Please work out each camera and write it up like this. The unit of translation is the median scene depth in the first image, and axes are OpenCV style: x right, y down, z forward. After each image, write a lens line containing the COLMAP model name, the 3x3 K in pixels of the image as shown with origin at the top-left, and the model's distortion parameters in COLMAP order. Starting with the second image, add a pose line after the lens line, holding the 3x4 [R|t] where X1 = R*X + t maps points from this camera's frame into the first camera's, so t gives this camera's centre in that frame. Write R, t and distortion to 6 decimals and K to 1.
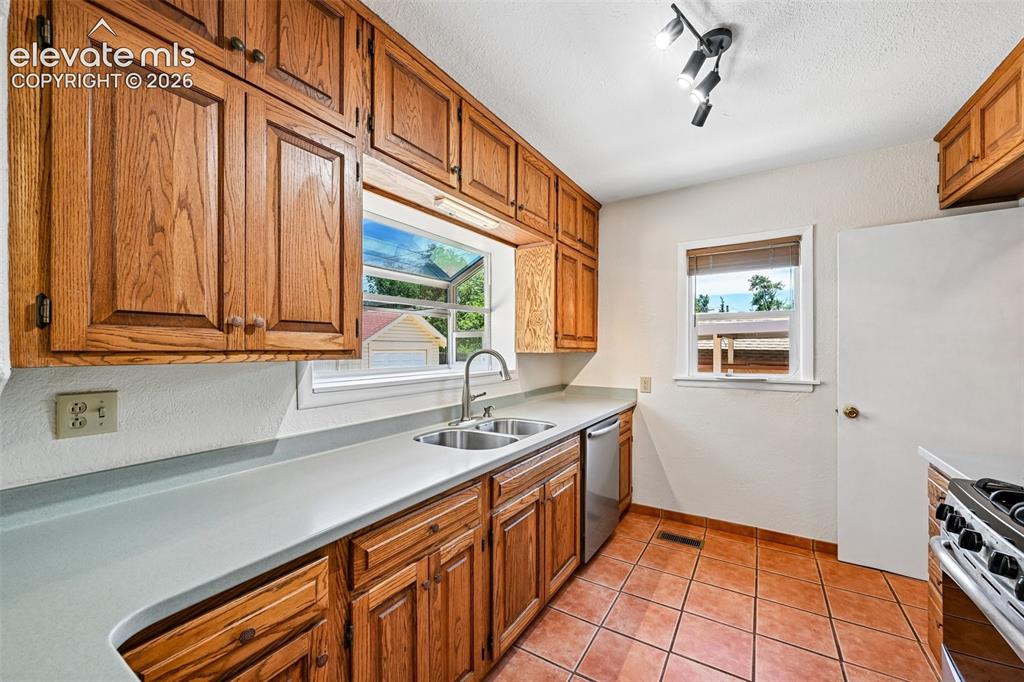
lens RADIAL K [[402.0, 0, 515.5], [0, 402.0, 347.8], [0, 0, 1]] dist [0.002413, -0.000485]
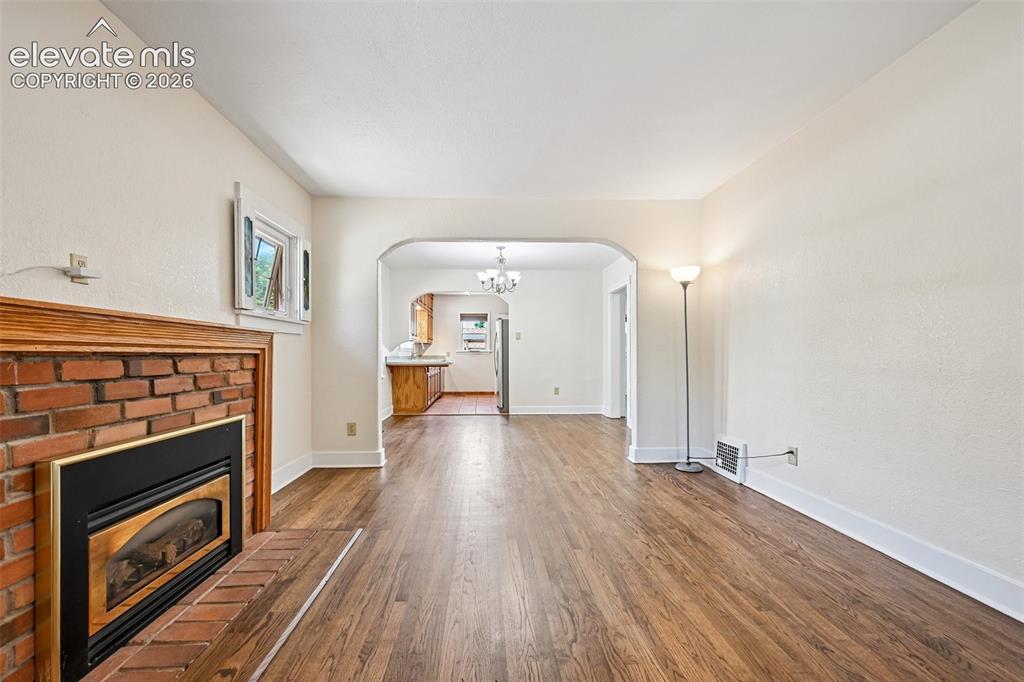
lens RADIAL K [[402.0, 0, 508.9], [0, 402.0, 349.2], [0, 0, 1]] dist [0.002413, -0.000485]
pose [[0.812649, 0.006265, 0.582720, -1.605604], [0.002007, 0.999906, -0.013550, 0.135372], [-0.582750, 0.012181, 0.812560, -2.633848]]
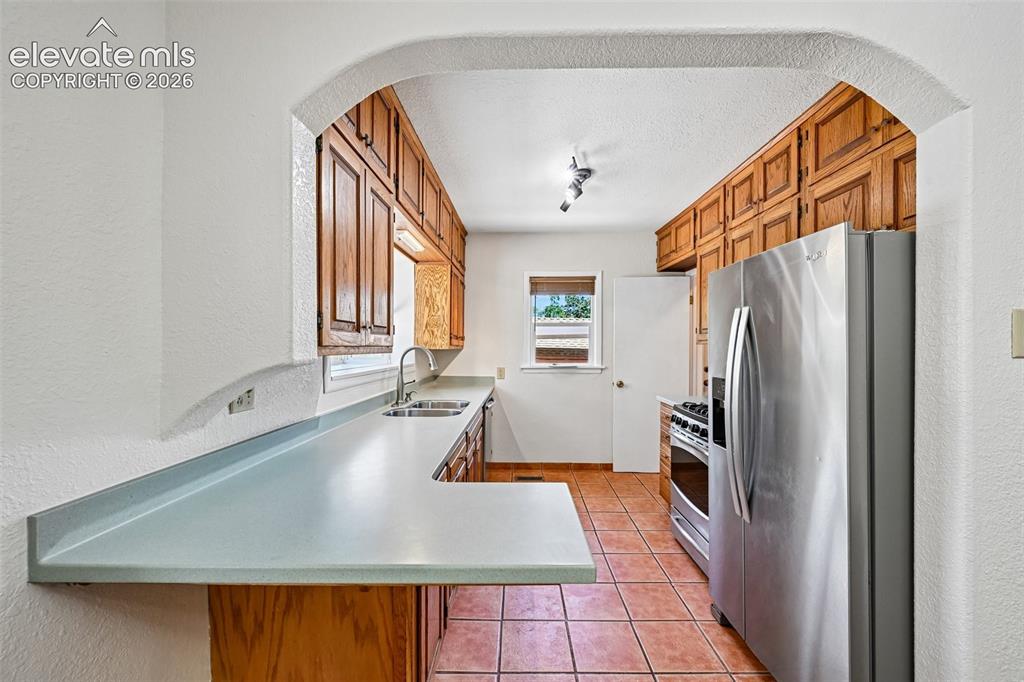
lens RADIAL K [[402.0, 0, 518.0], [0, 402.0, 348.0], [0, 0, 1]] dist [0.002413, -0.000485]
pose [[0.856365, 0.002915, 0.516364, -0.452236], [-0.006249, 0.999969, 0.004719, 0.001800], [-0.516334, -0.007268, 0.856356, -0.256830]]
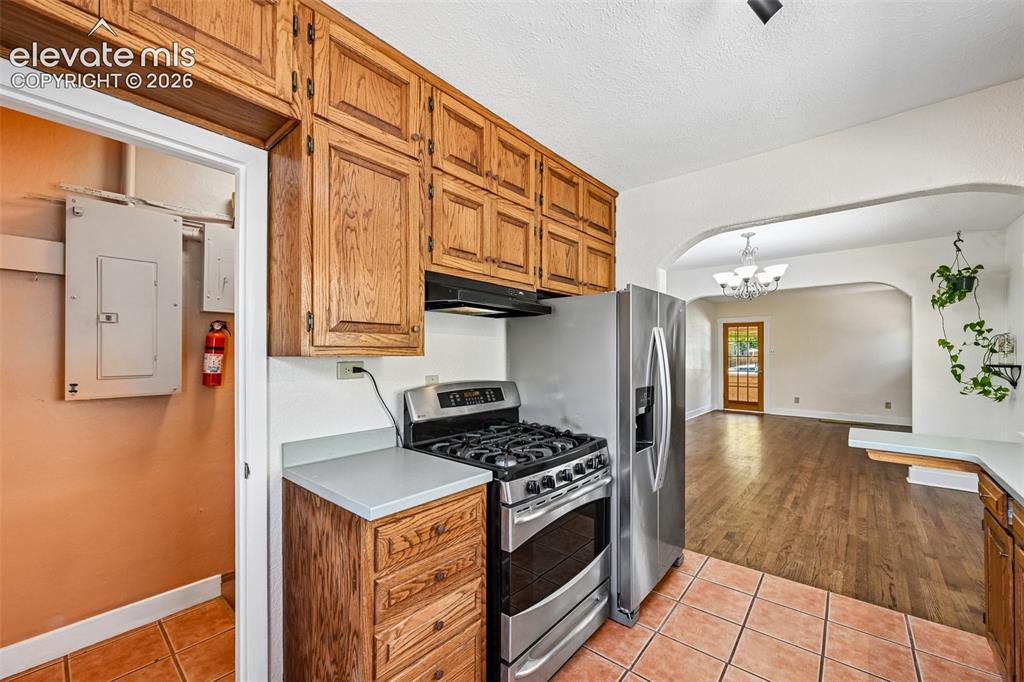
lens RADIAL K [[402.0, 0, 518.9], [0, 402.0, 352.0], [0, 0, 1]] dist [0.002413, -0.000485]
pose [[-0.989148, 0.003568, 0.146880, 0.477733], [0.003886, 0.999991, 0.001876, -0.020052], [-0.146872, 0.002426, -0.989153, 1.171879]]
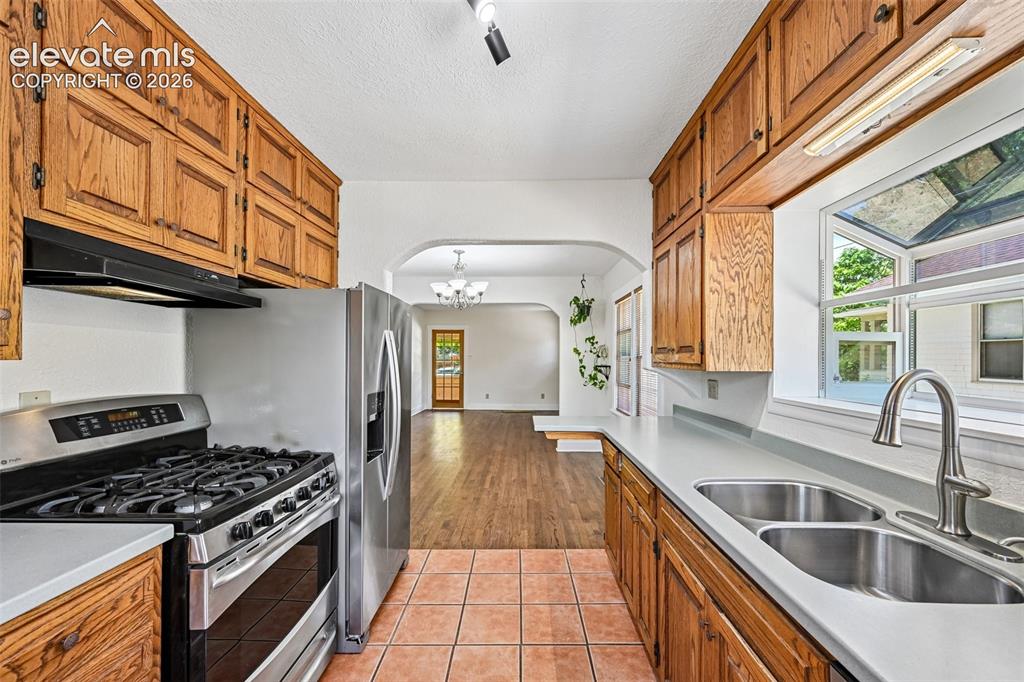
lens RADIAL K [[402.0, 0, 513.8], [0, 402.0, 356.1], [0, 0, 1]] dist [0.002413, -0.000485]
pose [[-0.860361, -0.001908, -0.509681, 0.515900], [-0.003987, 0.999988, 0.002987, -0.019738], [0.509669, 0.004602, -0.860358, 1.126321]]
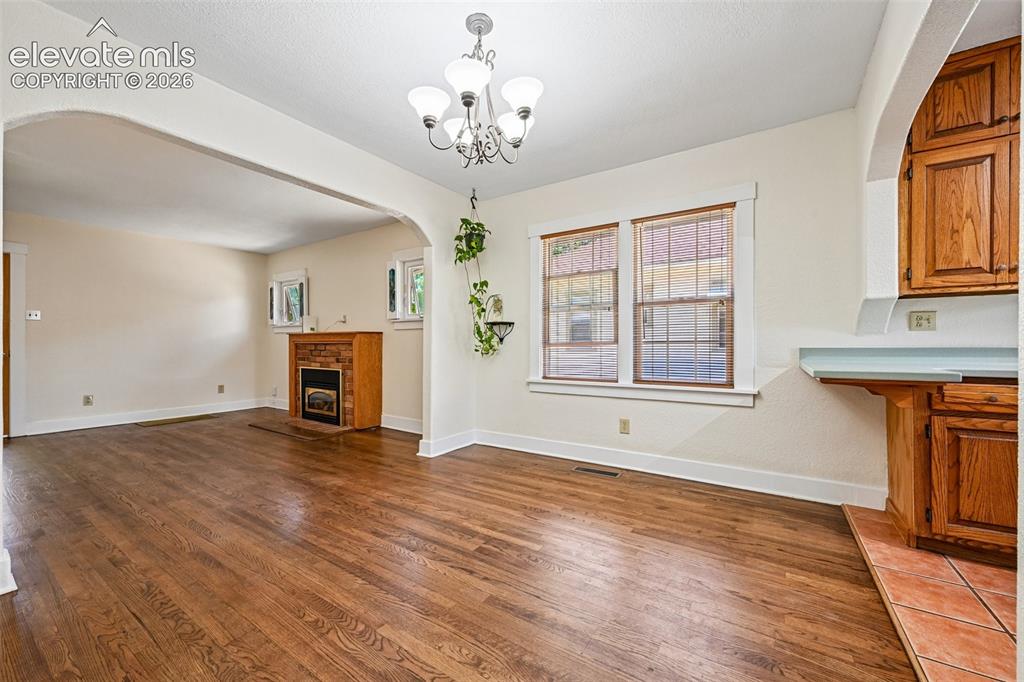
lens RADIAL K [[402.0, 0, 507.4], [0, 402.0, 344.6], [0, 0, 1]] dist [0.002413, -0.000485]
pose [[-0.029481, -0.003448, -0.999559, 0.576616], [-0.004039, 0.999986, -0.003331, 0.142539], [0.999557, 0.003939, -0.029495, -0.575923]]
